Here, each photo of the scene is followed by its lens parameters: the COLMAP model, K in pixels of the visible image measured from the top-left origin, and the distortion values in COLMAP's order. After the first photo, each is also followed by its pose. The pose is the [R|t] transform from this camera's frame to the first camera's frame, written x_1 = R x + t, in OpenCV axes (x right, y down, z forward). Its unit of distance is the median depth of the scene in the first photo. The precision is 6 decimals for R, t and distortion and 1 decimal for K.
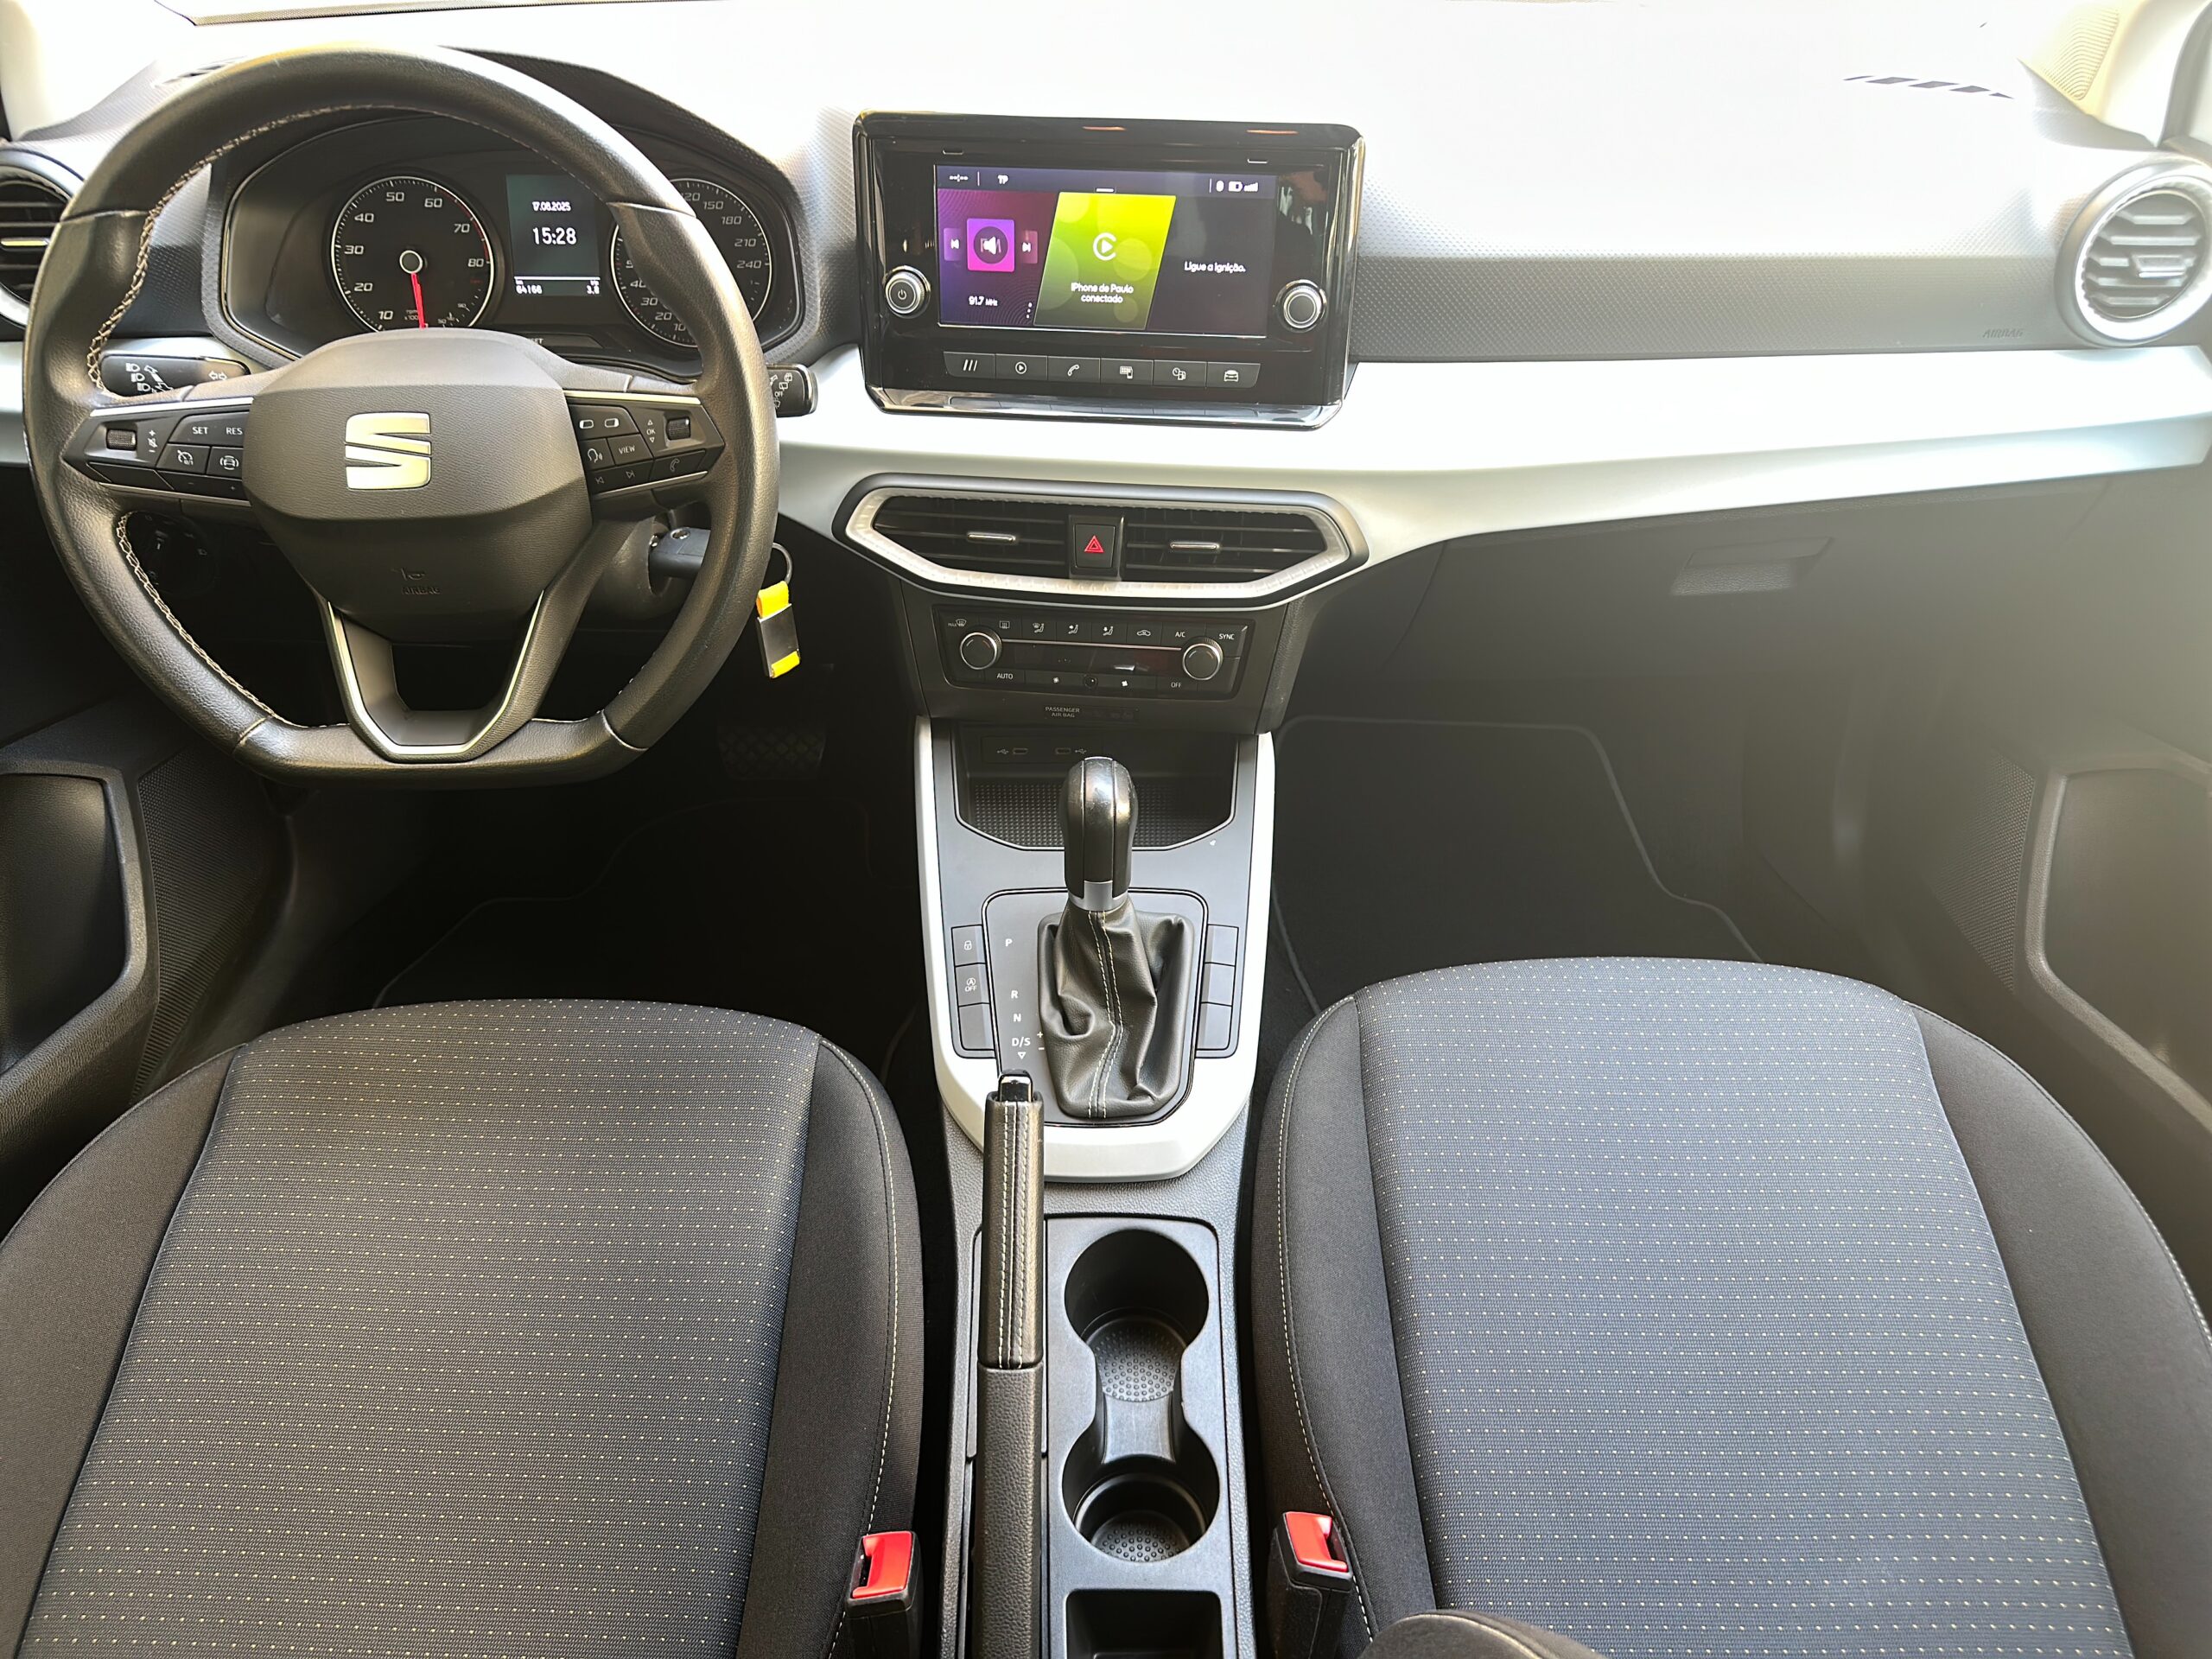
lens RADIAL K [[1528.5, 0, 1106.0], [0, 1528.5, 829.5], [0, 0, 1]] dist [0.106204, -0.000533]
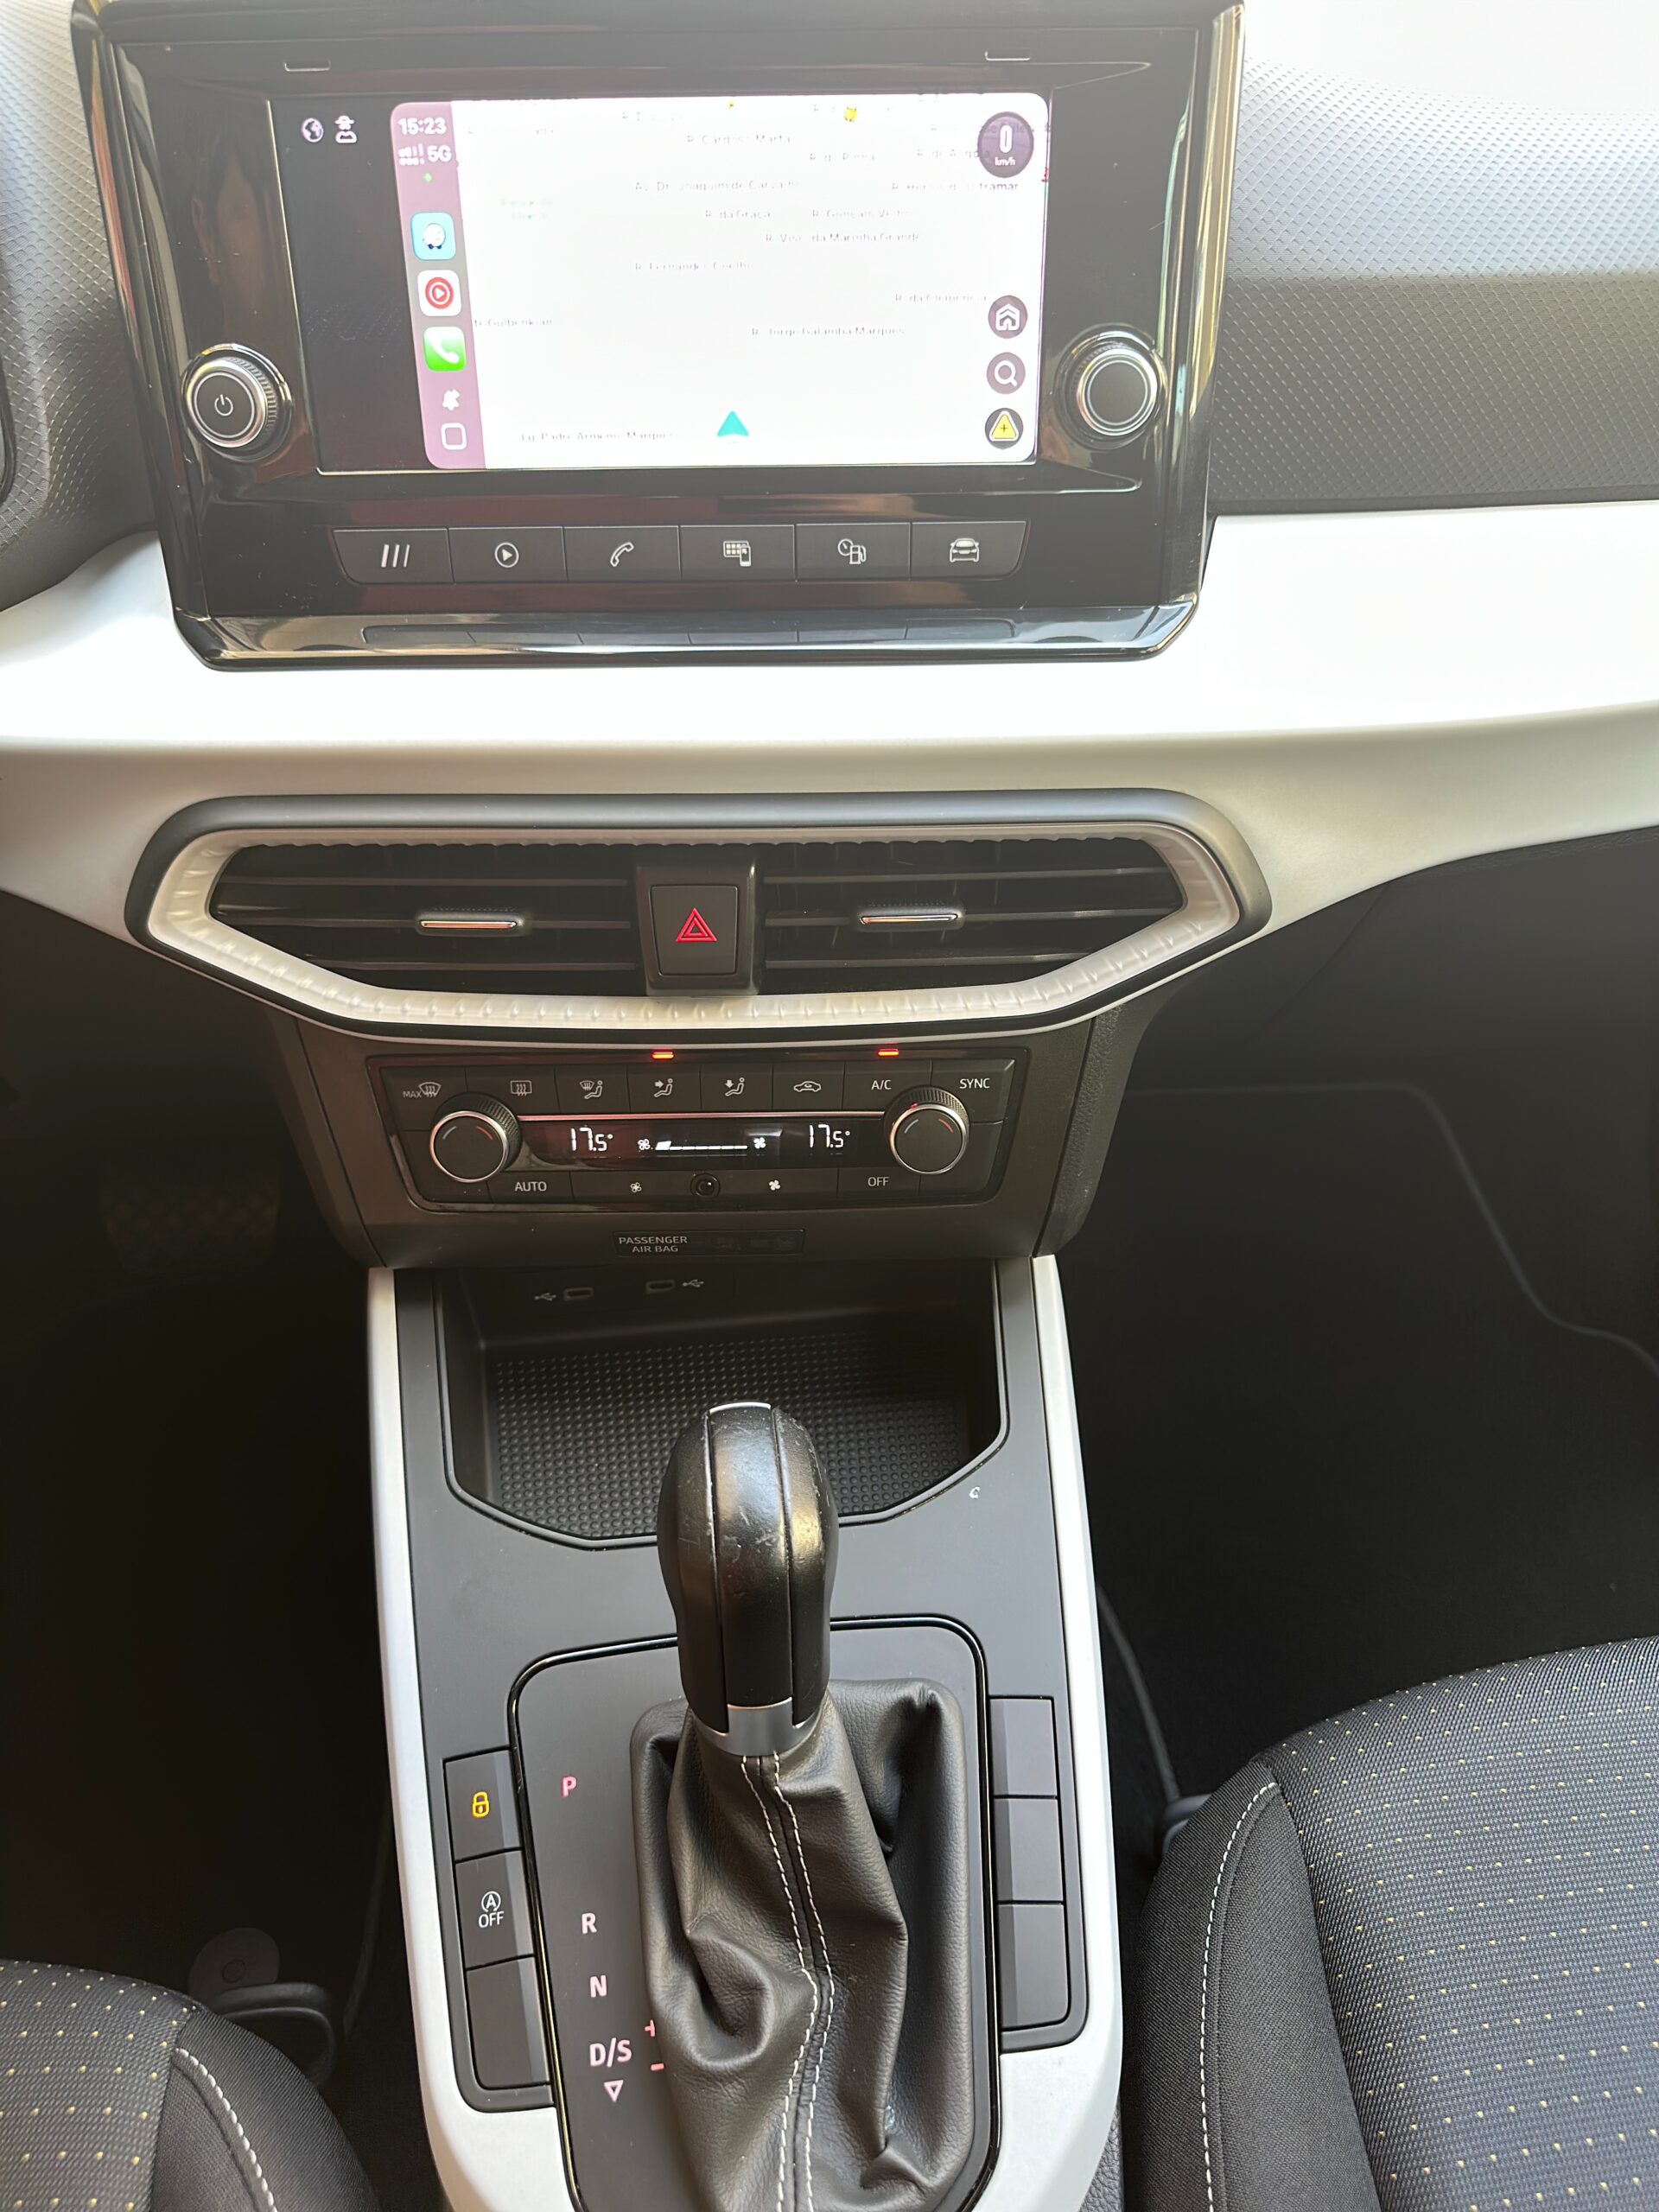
lens RADIAL K [[1571.0, 0, 829.5], [0, 1571.0, 1106.0], [0, 0, 1]] dist [0.073982, -0.095199]
pose [[0.994493, -0.072035, 0.076122, -0.007283], [0.071948, 0.997401, 0.003891, -0.129636], [-0.076204, 0.001607, 0.997091, 0.519345]]
